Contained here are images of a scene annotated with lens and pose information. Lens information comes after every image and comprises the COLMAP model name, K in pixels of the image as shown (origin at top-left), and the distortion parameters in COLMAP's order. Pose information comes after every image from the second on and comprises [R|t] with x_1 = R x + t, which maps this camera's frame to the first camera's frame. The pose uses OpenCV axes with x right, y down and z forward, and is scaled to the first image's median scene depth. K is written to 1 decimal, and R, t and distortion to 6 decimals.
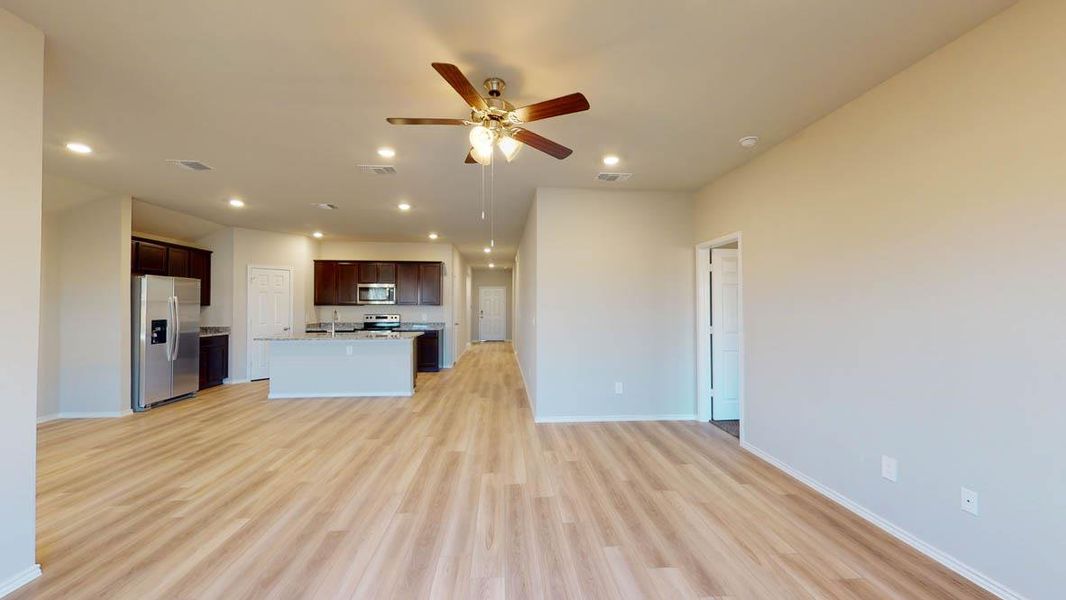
lens RADIAL K [[391.0, 0, 533.0], [0, 391.0, 300.0], [0, 0, 1]] dist [-0.000338, -0.000048]
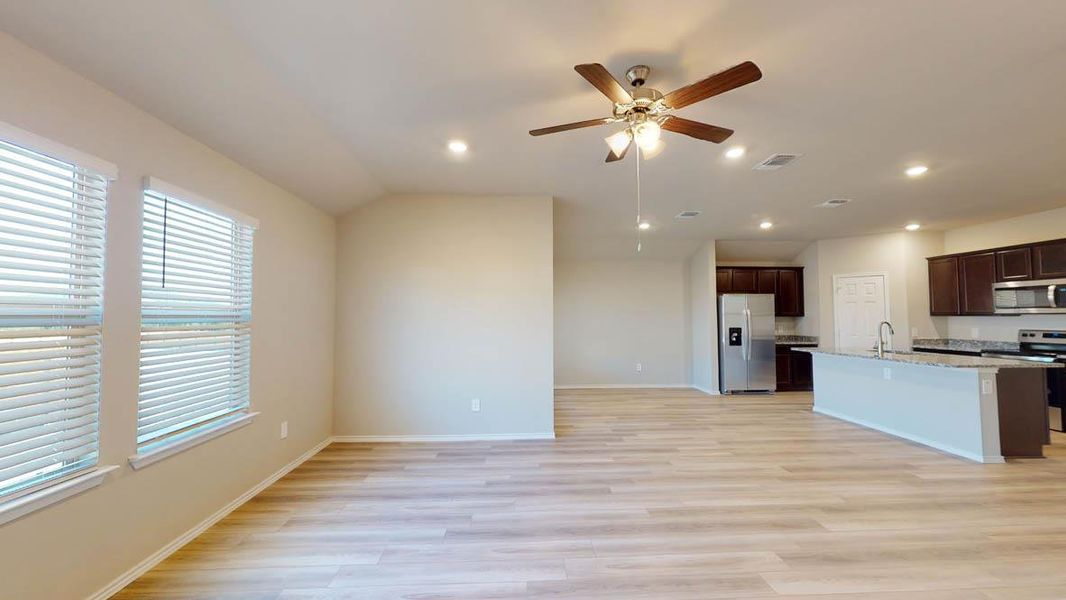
lens RADIAL K [[391.0, 0, 533.0], [0, 391.0, 300.0], [0, 0, 1]] dist [-0.000338, -0.000048]
pose [[-0.030531, -0.045796, -0.998484, 0.366908], [0.016058, 0.998798, -0.046301, 0.008067], [0.999405, -0.017448, -0.029759, 0.353580]]
